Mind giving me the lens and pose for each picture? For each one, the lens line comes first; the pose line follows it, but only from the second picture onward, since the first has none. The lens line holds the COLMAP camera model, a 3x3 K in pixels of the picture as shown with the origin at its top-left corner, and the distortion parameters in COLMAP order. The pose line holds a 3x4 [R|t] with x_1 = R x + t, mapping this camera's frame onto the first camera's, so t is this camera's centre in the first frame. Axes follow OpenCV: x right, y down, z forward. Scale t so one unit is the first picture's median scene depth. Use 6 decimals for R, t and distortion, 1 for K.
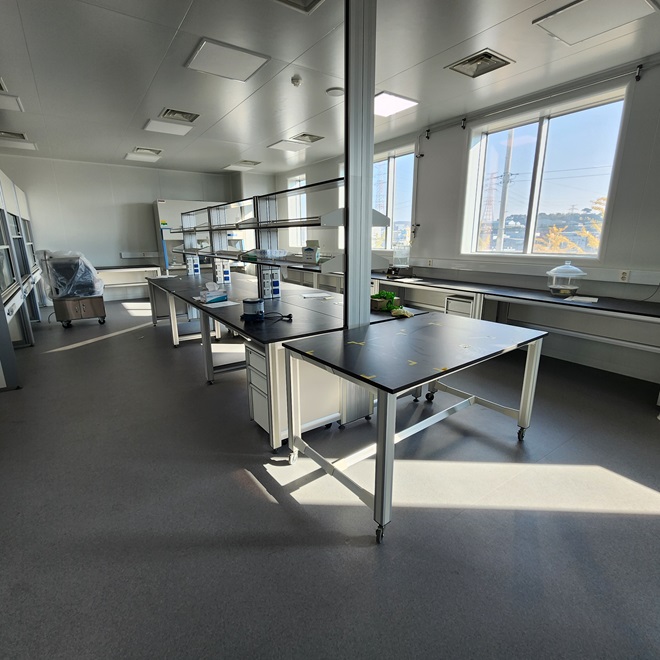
lens RADIAL K [[363.4, 0, 330.0], [0, 363.4, 330.0], [0, 0, 1]] dist [0.001423, 0.000776]
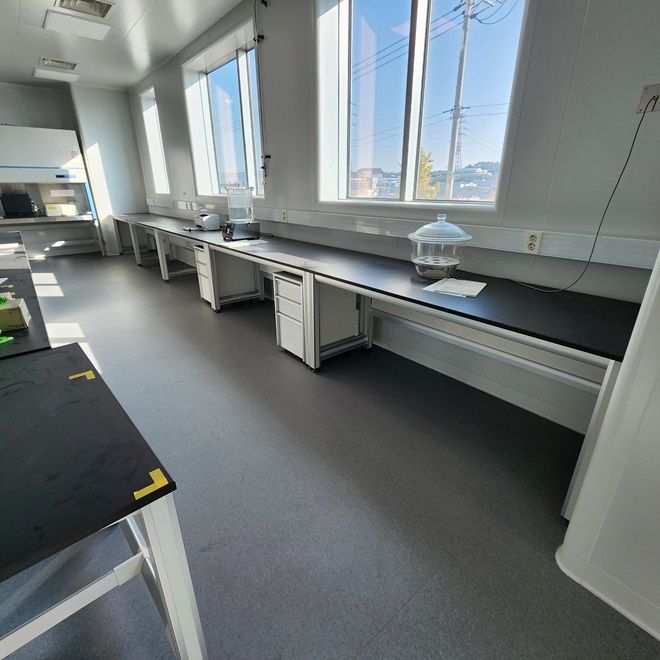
lens RADIAL K [[363.4, 0, 330.0], [0, 363.4, 330.0], [0, 0, 1]] dist [0.001423, 0.000776]
pose [[0.996140, -0.030770, 0.082205, 0.374459], [0.019949, 0.991397, 0.129357, -0.077266], [-0.085478, -0.127218, 0.988185, 0.386166]]
